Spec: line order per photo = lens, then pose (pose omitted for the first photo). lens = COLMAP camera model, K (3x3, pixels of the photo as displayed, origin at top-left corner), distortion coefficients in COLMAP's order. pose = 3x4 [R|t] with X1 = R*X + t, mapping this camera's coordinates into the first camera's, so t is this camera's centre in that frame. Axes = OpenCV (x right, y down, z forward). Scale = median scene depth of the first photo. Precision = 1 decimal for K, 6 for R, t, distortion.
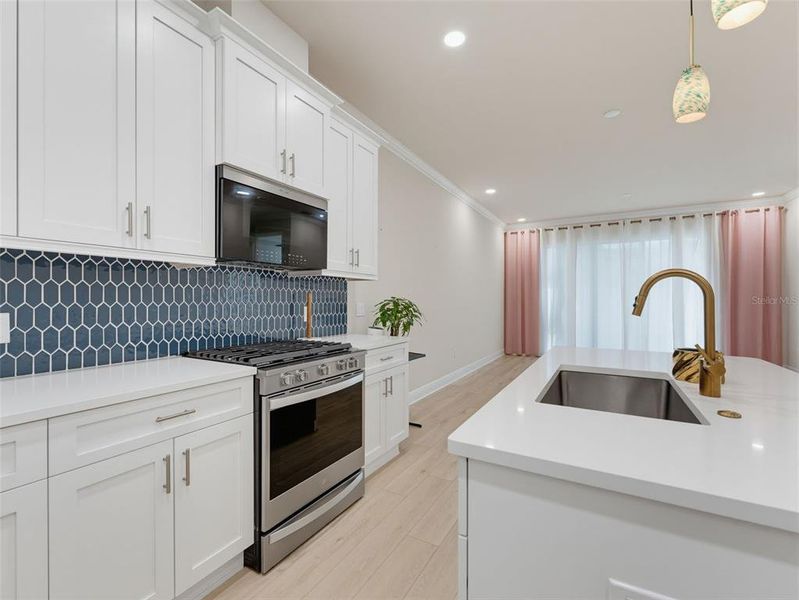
lens RADIAL K [[359.4, 0, 399.5], [0, 359.4, 298.7], [0, 0, 1]] dist [-0.002809, -0.001053]
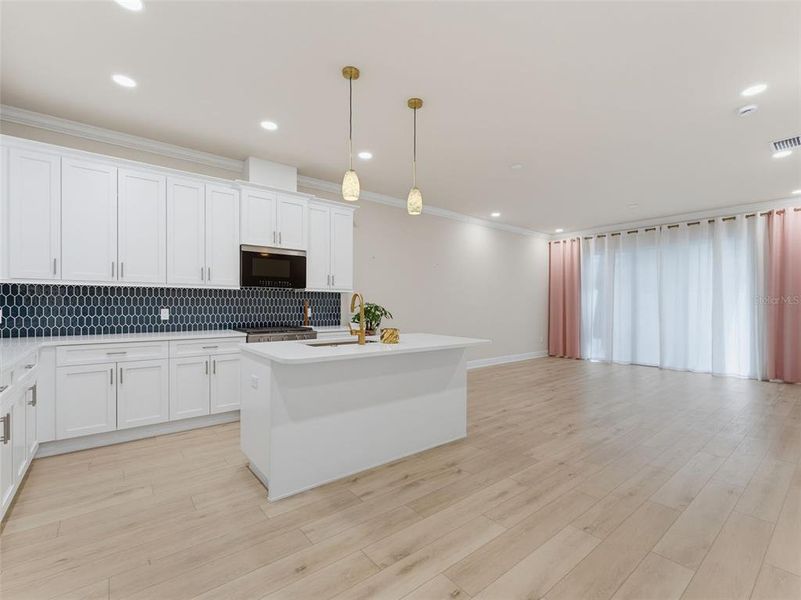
lens RADIAL K [[360.3, 0, 402.4], [0, 360.3, 304.7], [0, 0, 1]] dist [-0.002809, -0.001053]
pose [[0.930084, 0.005973, -0.367299, 0.377203], [-0.003742, 0.999970, 0.006785, -0.004172], [0.367328, -0.004937, 0.930078, -0.218216]]
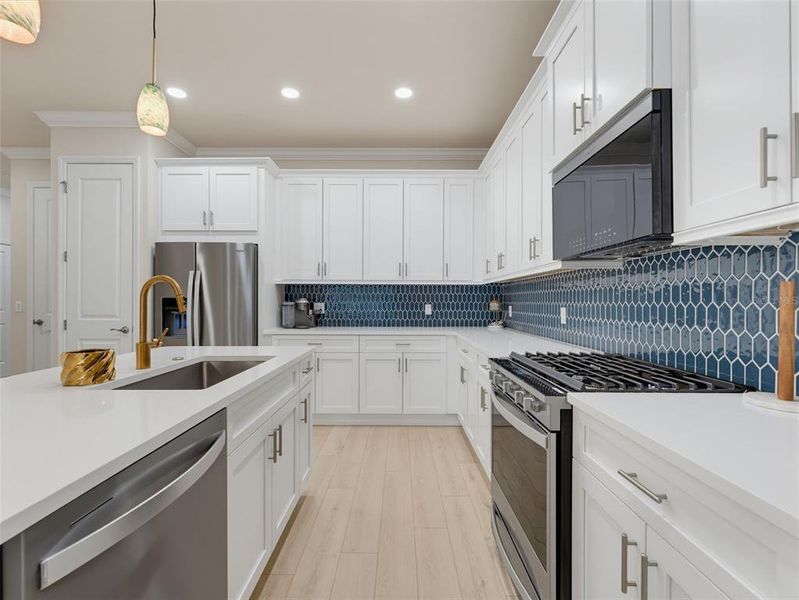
lens RADIAL K [[359.4, 0, 400.2], [0, 359.4, 302.1], [0, 0, 1]] dist [-0.002809, -0.001053]
pose [[-0.865646, 0.003170, -0.500646, 0.131104], [0.004646, 0.999988, -0.001701, 0.002502], [0.500635, -0.003799, -0.865650, 0.498365]]
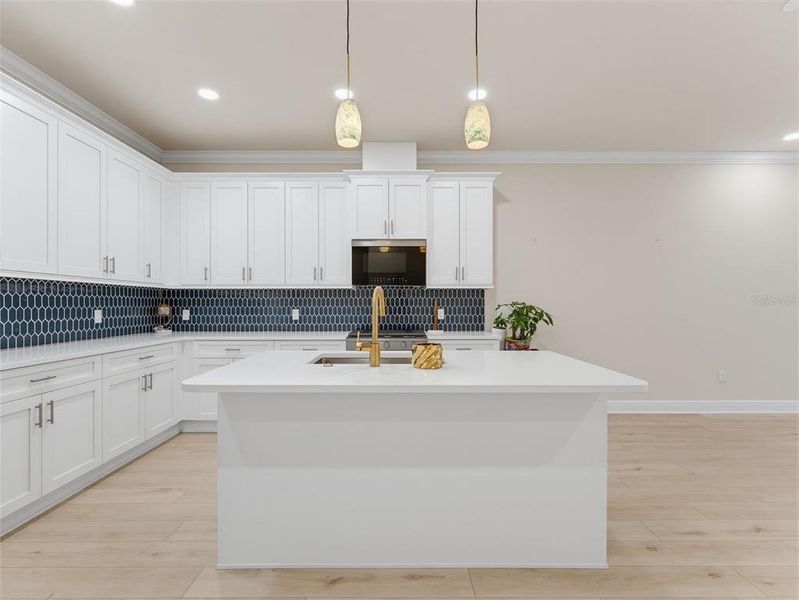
lens RADIAL K [[359.4, 0, 397.7], [0, 359.4, 303.0], [0, 0, 1]] dist [-0.002809, -0.001053]
pose [[0.496031, -0.000842, -0.868305, 0.425535], [0.005331, 0.999984, 0.002075, -0.002908], [0.868289, -0.005658, 0.496027, 0.055890]]
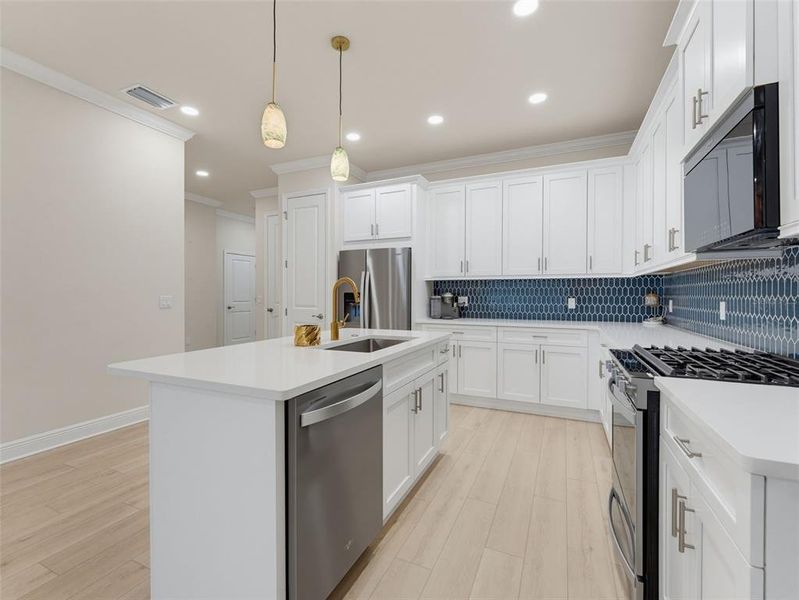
lens RADIAL K [[359.4, 0, 400.1], [0, 359.4, 296.9], [0, 0, 1]] dist [-0.002809, -0.001053]
pose [[-0.995149, 0.002801, -0.098343, 0.130009], [0.002969, 0.999994, -0.001572, 0.003453], [0.098338, -0.001856, -0.995151, 0.573149]]
